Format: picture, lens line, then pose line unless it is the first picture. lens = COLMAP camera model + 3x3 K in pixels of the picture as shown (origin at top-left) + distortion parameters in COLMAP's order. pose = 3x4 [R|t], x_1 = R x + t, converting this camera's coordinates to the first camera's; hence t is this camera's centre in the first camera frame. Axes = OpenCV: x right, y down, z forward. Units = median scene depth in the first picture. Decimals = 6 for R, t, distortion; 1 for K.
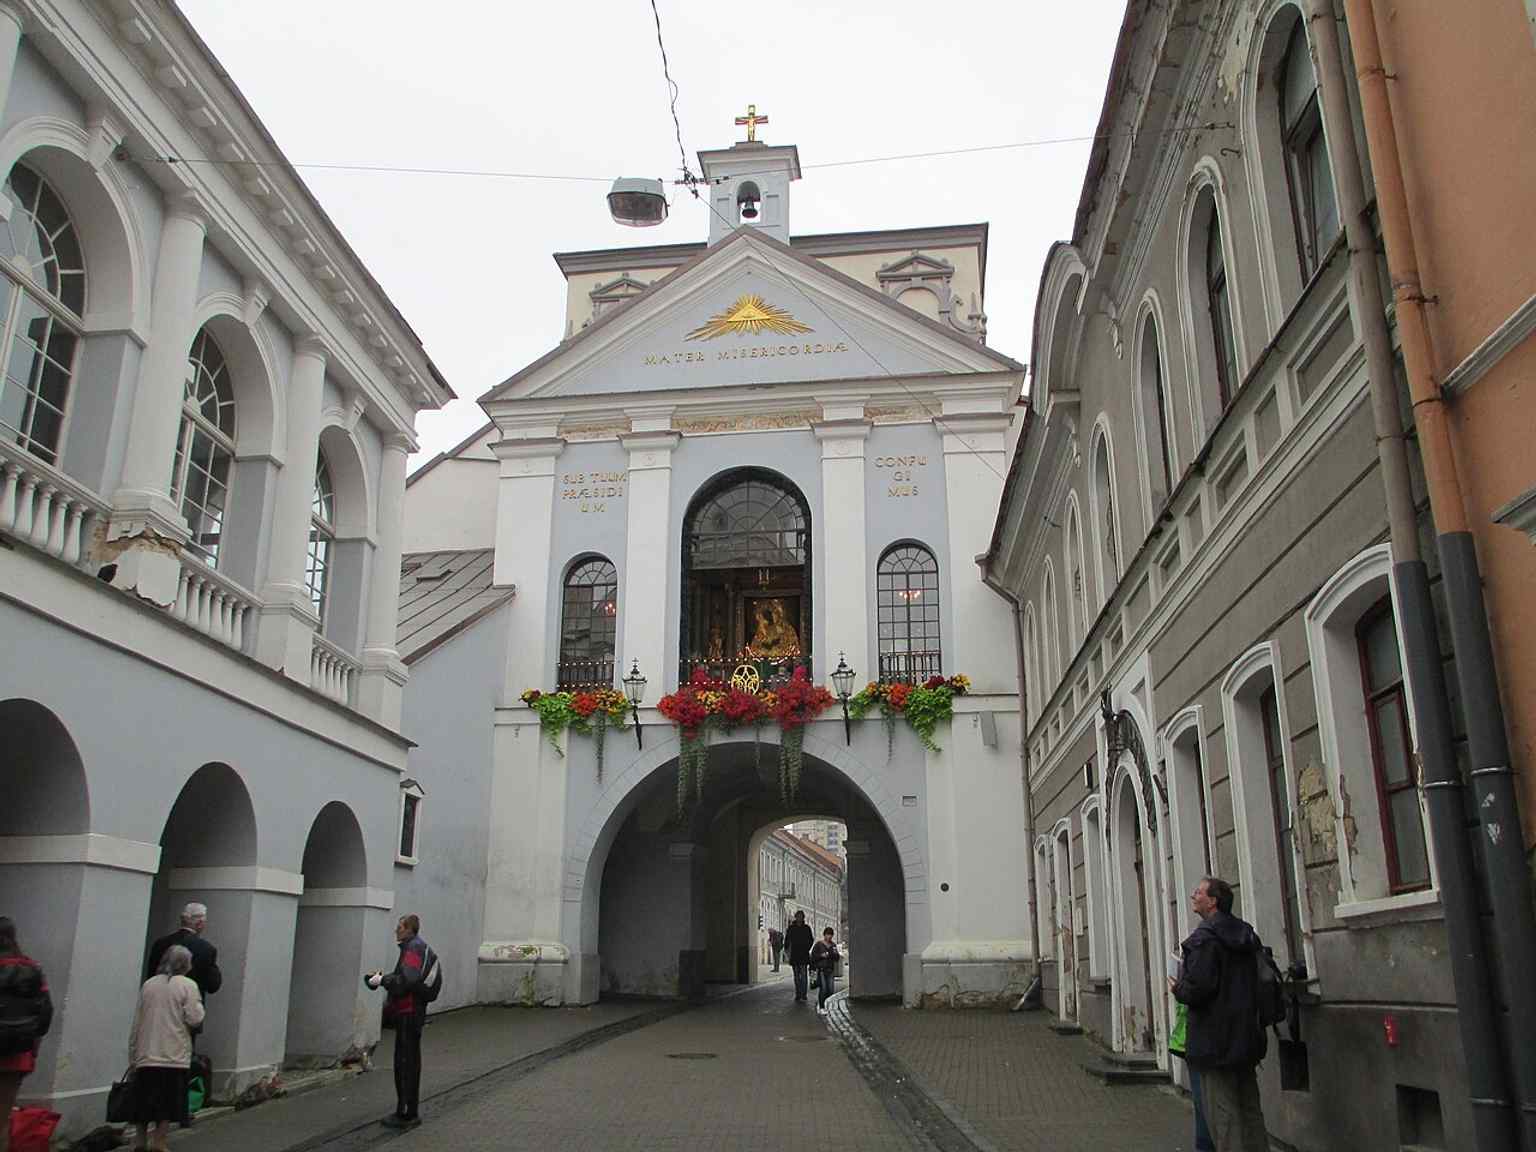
lens RADIAL K [[1234.8, 0, 768.0], [0, 1234.8, 576.0], [0, 0, 1]] dist [-0.028036, 0.002876]
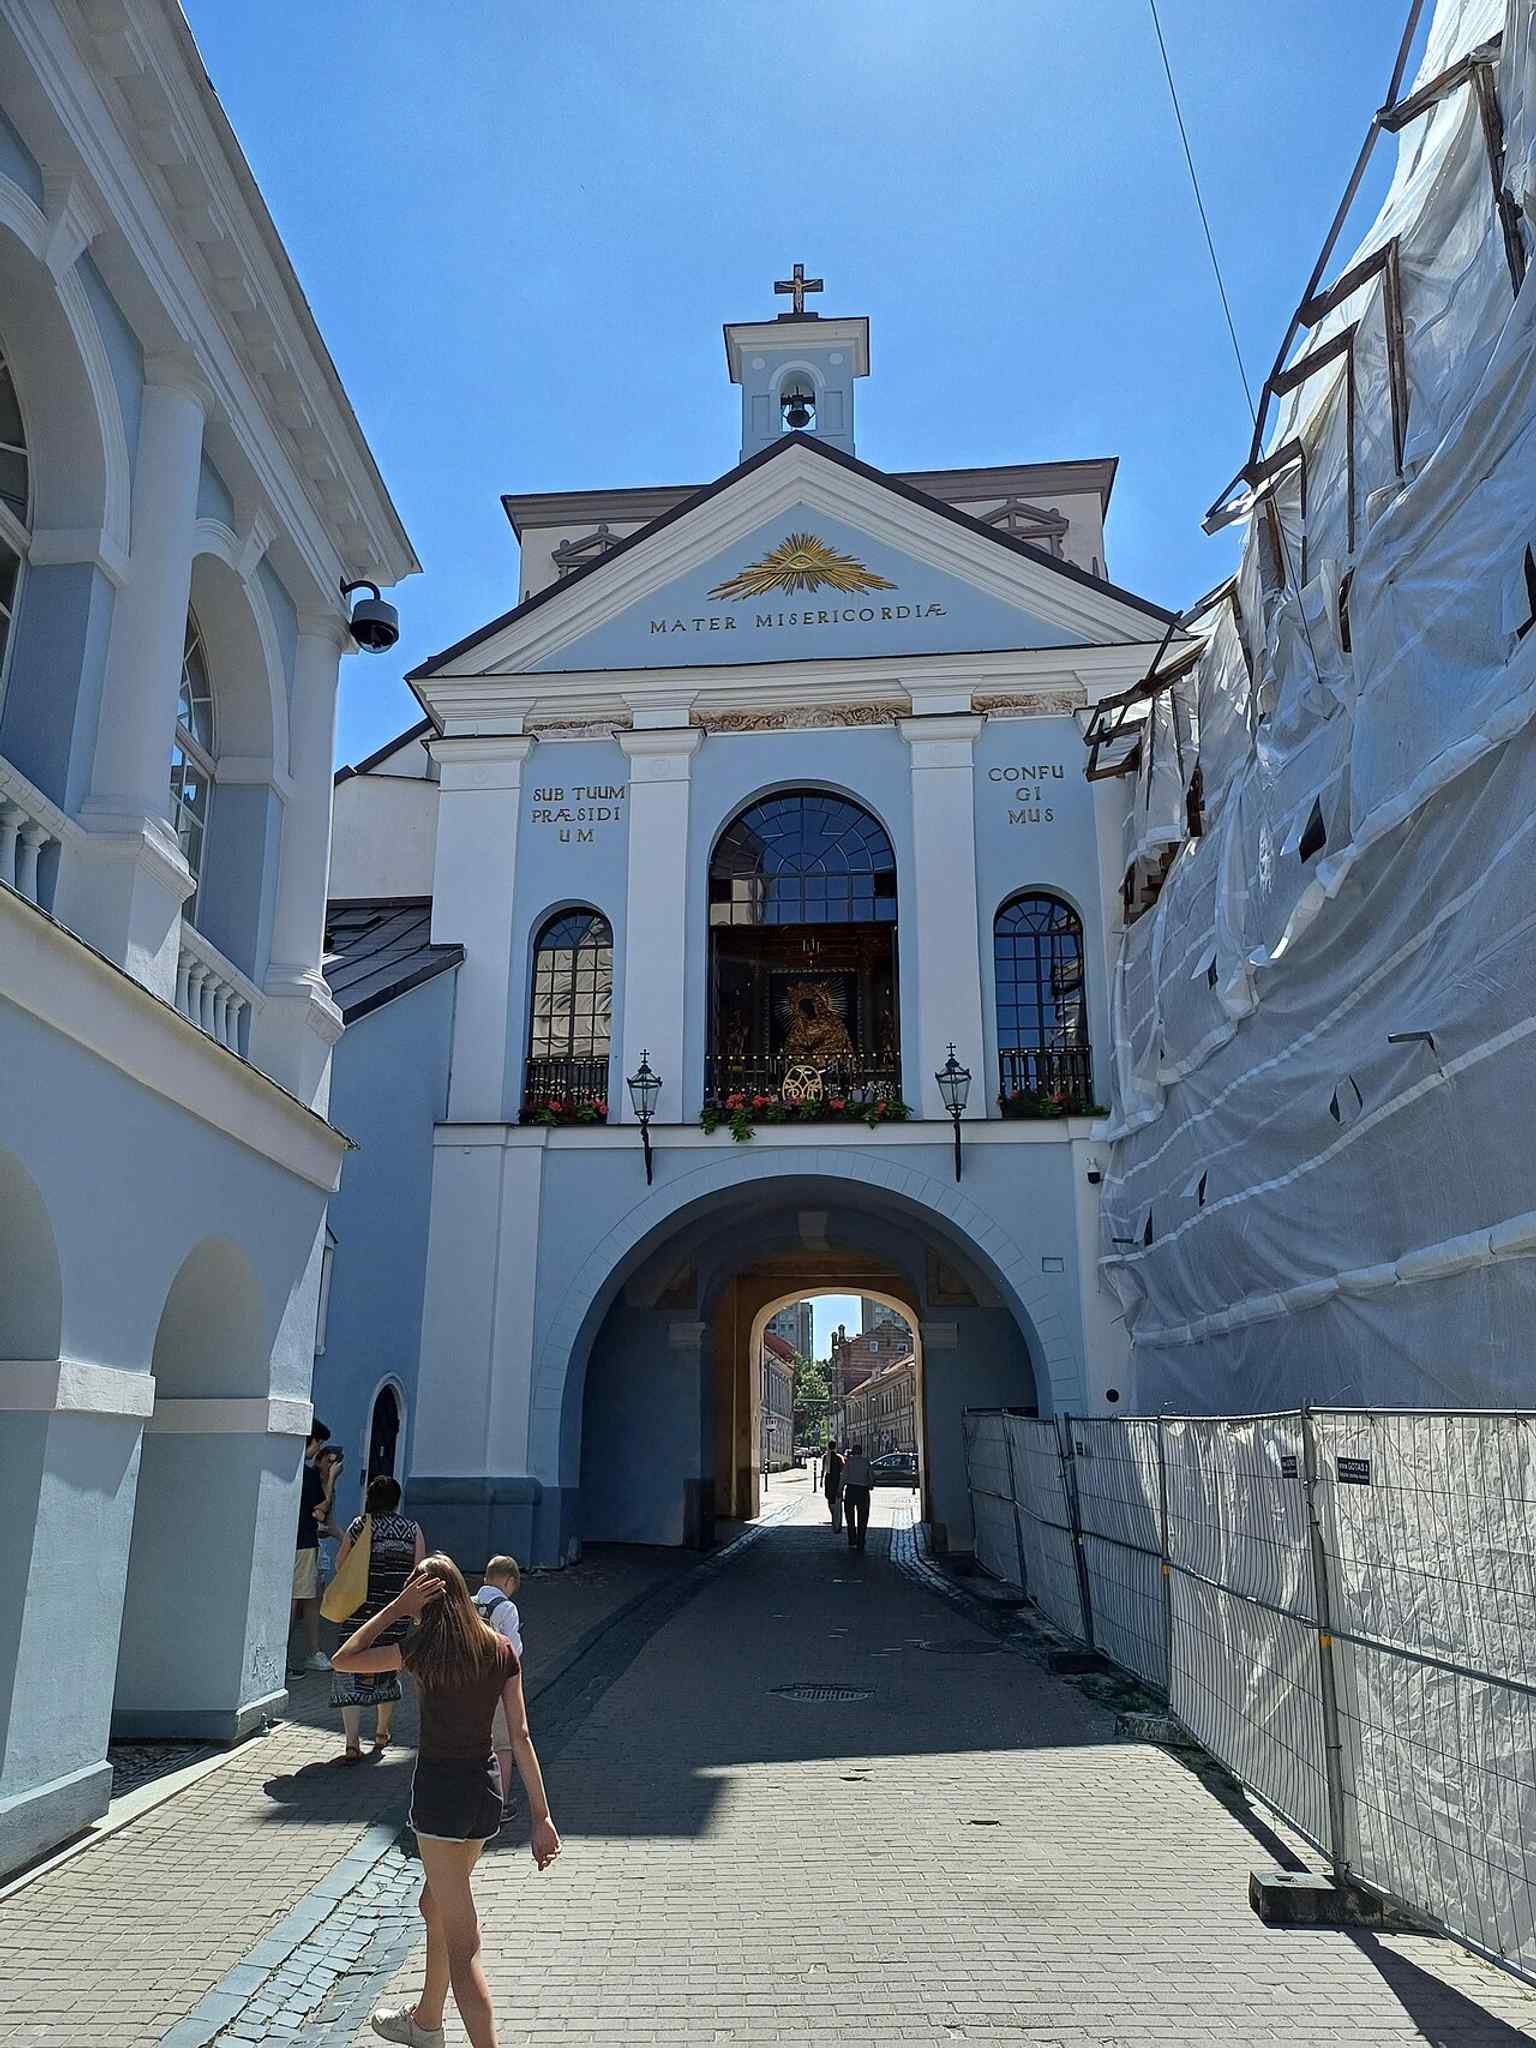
lens RADIAL K [[1483.1, 0, 725.6], [0, 1483.1, 1029.7], [0, 0, 1]] dist [0.105922, -0.149287]
pose [[0.999805, 0.014973, 0.012909, -0.069903], [-0.015227, 0.999689, 0.019753, 0.036679], [-0.012609, -0.019946, 0.999722, 0.170727]]
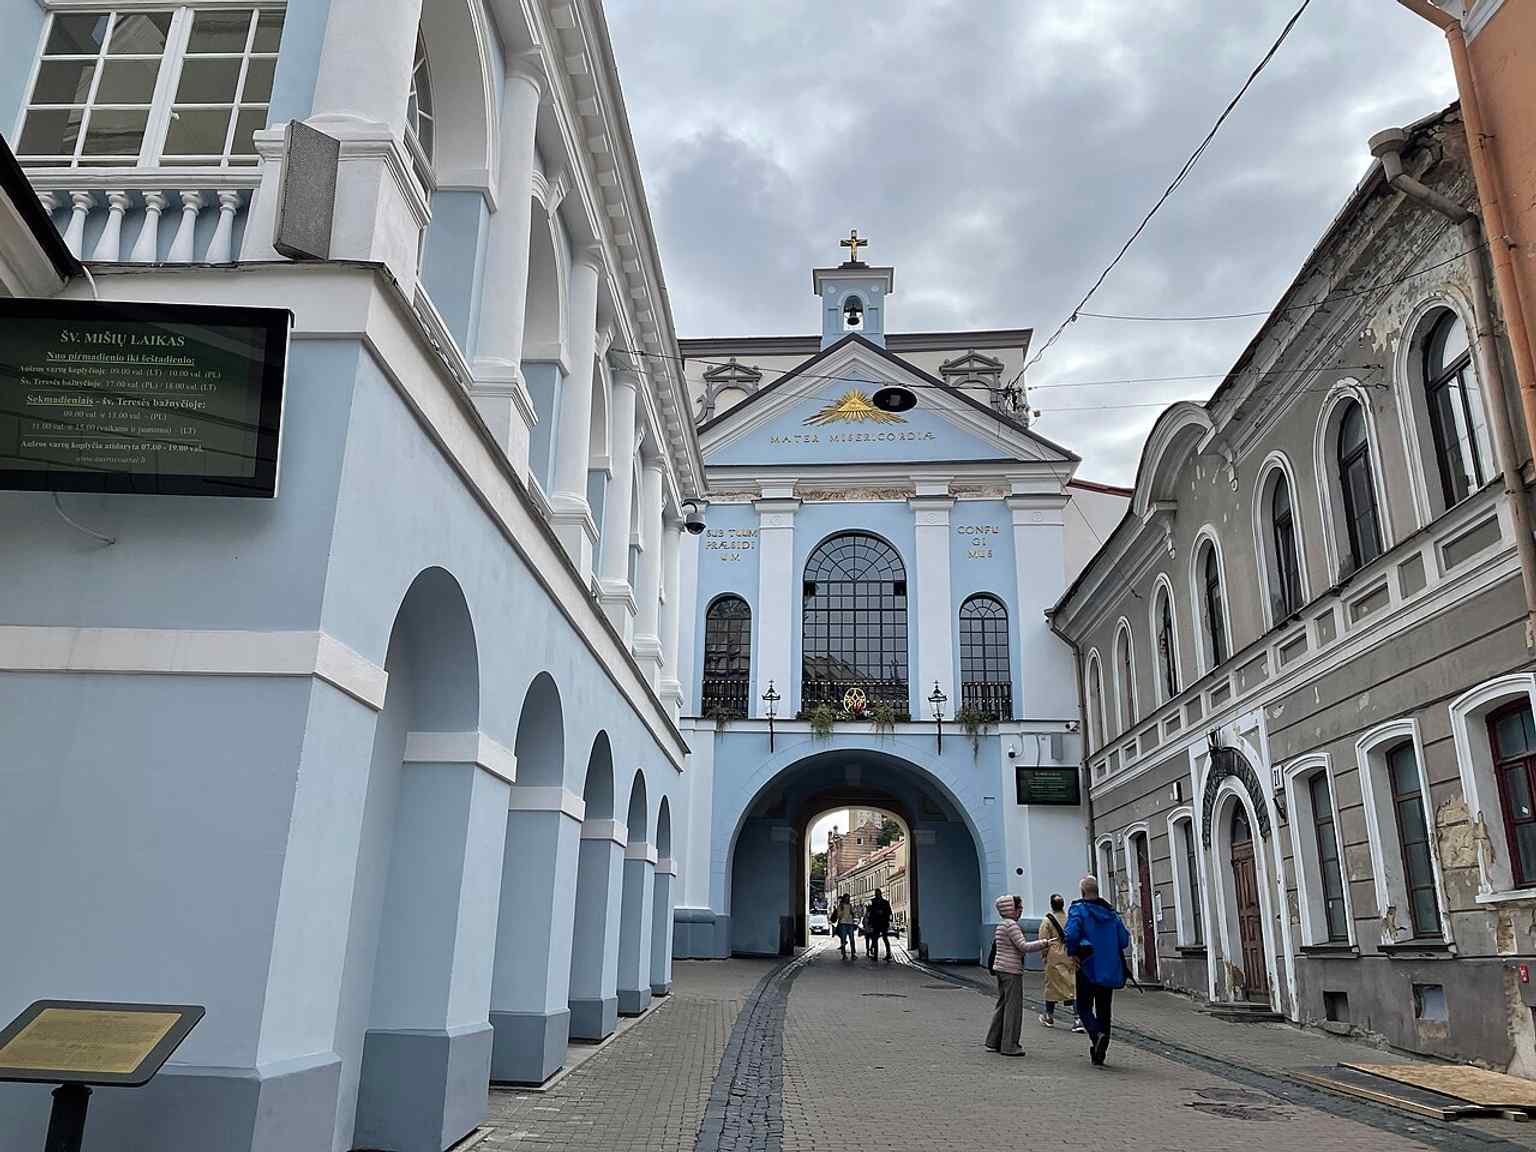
lens RADIAL K [[1089.8, 0, 768.0], [0, 1089.8, 576.0], [0, 0, 1]] dist [0.130874, -0.156167]
pose [[0.999045, 0.035531, 0.025435, -0.136254], [-0.035251, 0.999313, -0.011401, -0.025580], [-0.025823, 0.010493, 0.999611, -0.116008]]
